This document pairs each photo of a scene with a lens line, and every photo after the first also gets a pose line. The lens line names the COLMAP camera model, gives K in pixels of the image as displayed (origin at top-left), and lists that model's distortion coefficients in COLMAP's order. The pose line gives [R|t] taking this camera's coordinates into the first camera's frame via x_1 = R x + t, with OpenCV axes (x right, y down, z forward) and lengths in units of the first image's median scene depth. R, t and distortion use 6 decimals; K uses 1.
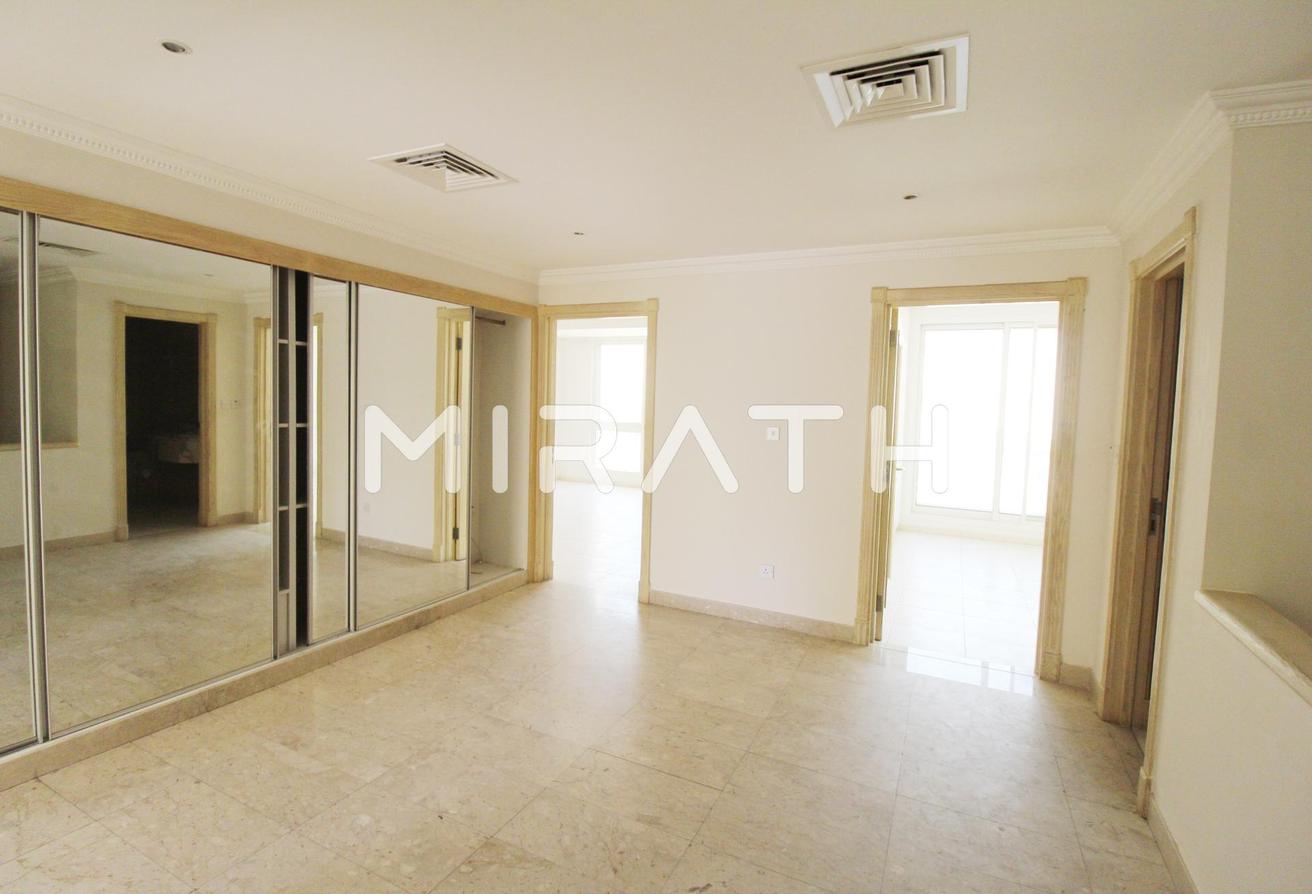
lens RADIAL K [[610.5, 0, 656.0], [0, 610.5, 447.0], [0, 0, 1]] dist [-0.026996, -0.000522]
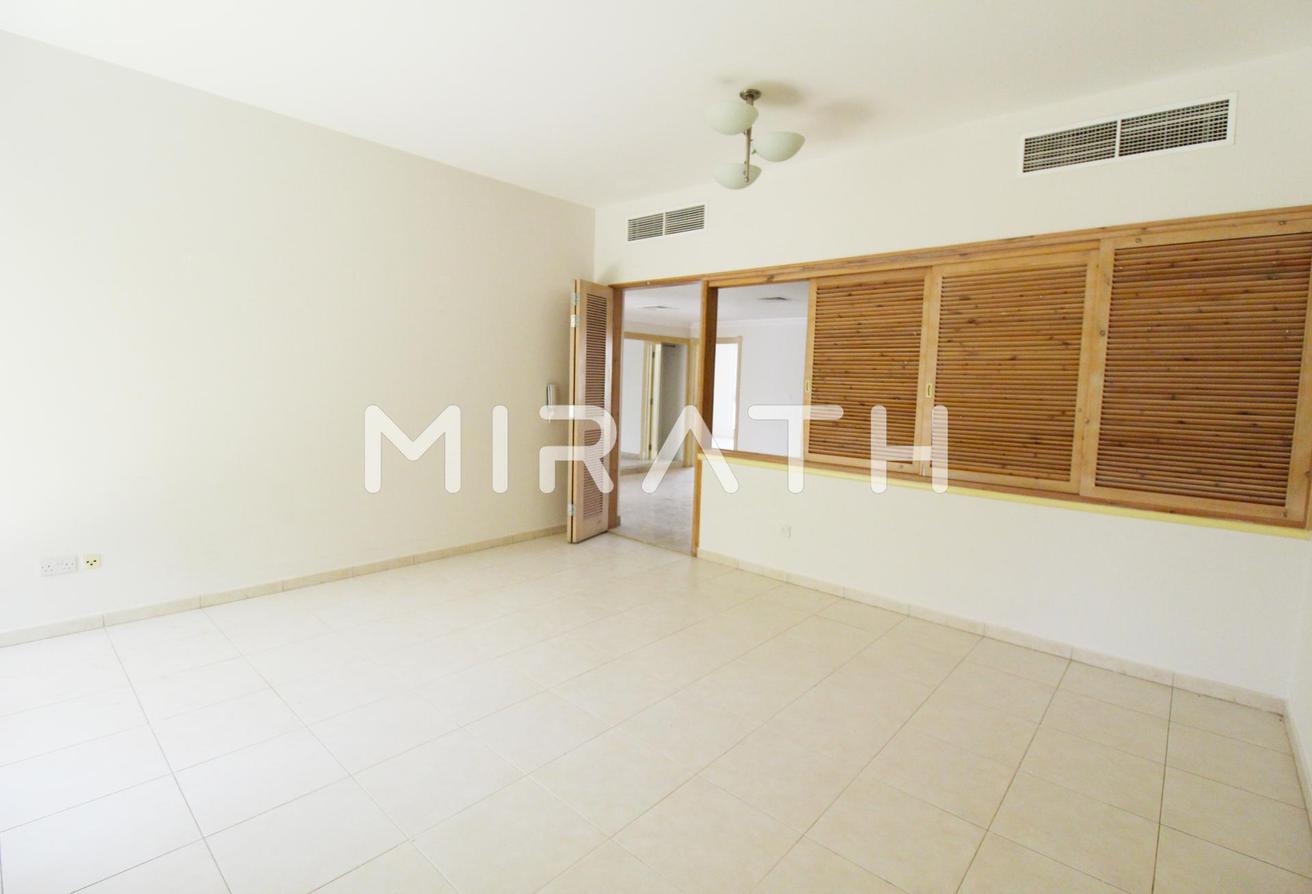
lens RADIAL K [[610.5, 0, 656.0], [0, 610.5, 447.0], [0, 0, 1]] dist [-0.026996, -0.000522]
pose [[0.964232, 0.024689, -0.263909, 0.275181], [-0.016772, 0.999340, 0.032212, 0.088270], [0.264530, -0.026633, 0.964010, -1.150836]]
